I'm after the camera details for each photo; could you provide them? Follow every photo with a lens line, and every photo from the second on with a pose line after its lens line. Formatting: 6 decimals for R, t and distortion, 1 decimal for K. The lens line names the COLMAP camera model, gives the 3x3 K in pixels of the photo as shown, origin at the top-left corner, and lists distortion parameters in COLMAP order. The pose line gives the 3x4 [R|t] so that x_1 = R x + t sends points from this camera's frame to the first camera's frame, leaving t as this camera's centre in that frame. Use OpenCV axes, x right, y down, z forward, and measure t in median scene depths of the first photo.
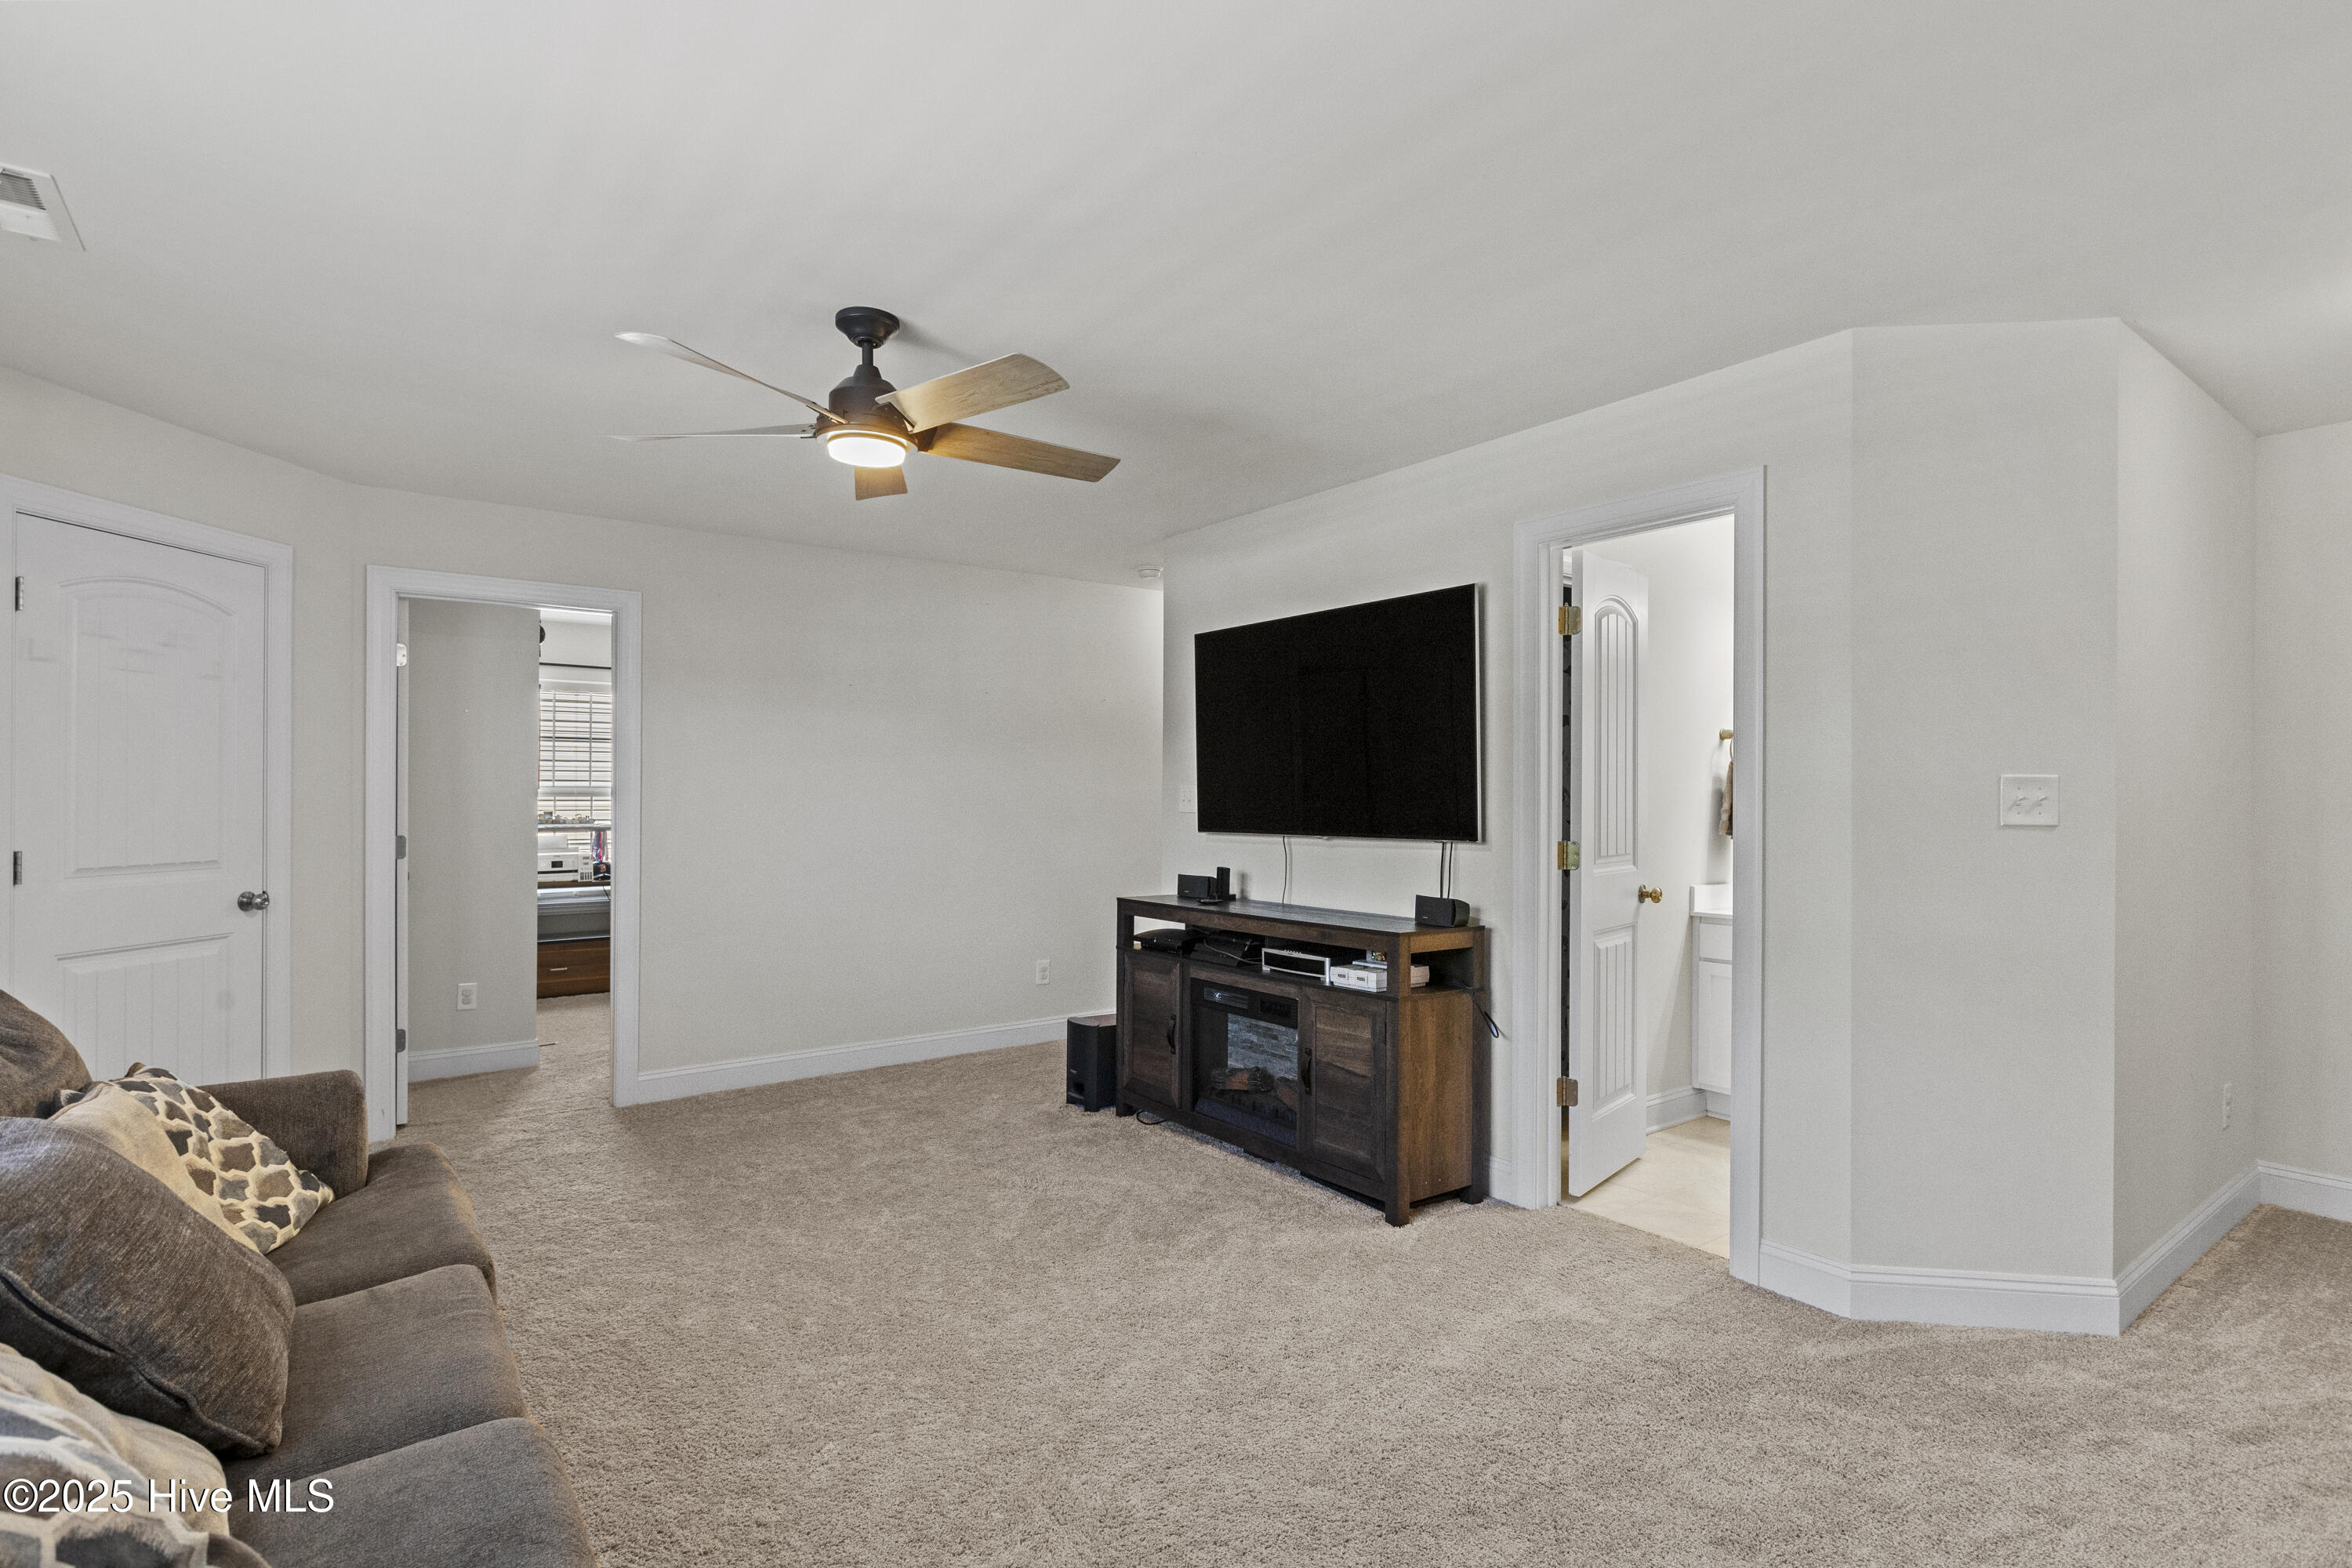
lens RADIAL K [[1133.5, 0, 1176.0], [0, 1133.5, 784.0], [0, 0, 1]] dist [-0.000543, -0.000043]
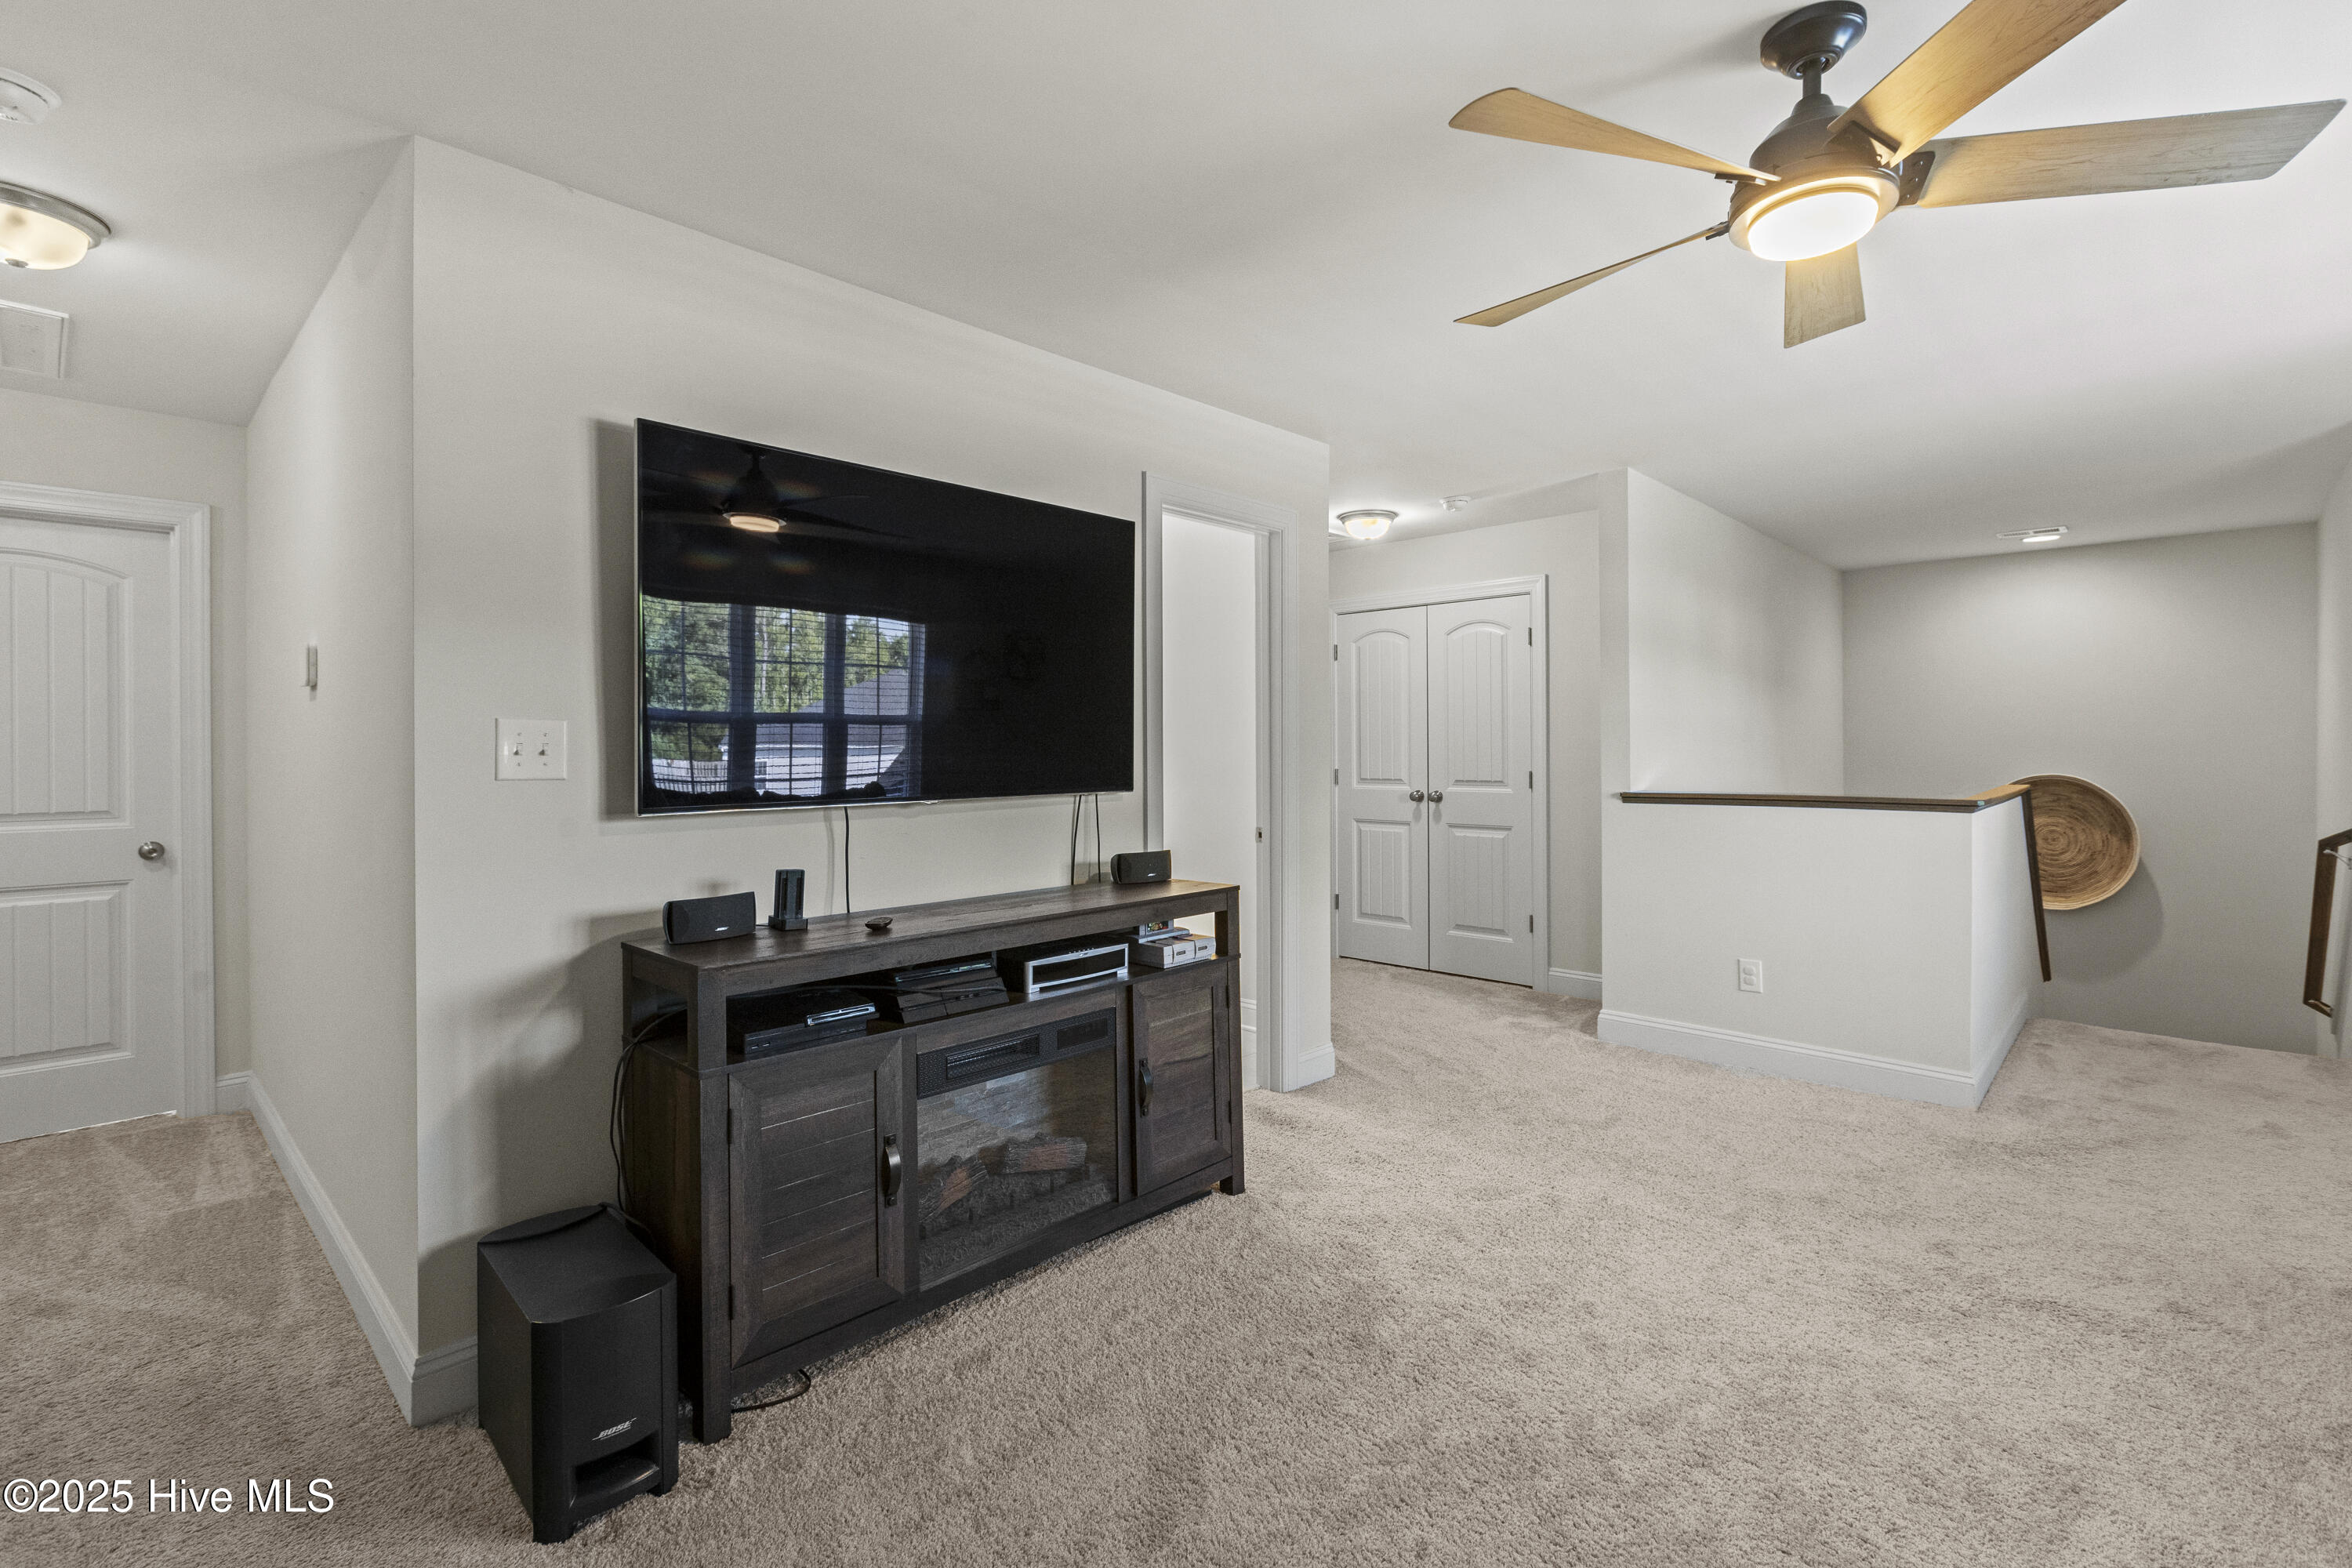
lens RADIAL K [[1073.9, 0, 1185.8], [0, 1073.9, 749.0], [0, 0, 1]] dist [0.000455, 0.000106]
pose [[-0.168933, -0.002821, 0.985624, -0.645975], [-0.006965, 0.999974, 0.001669, 0.013666], [-0.985603, -0.006583, -0.168948, 1.121855]]
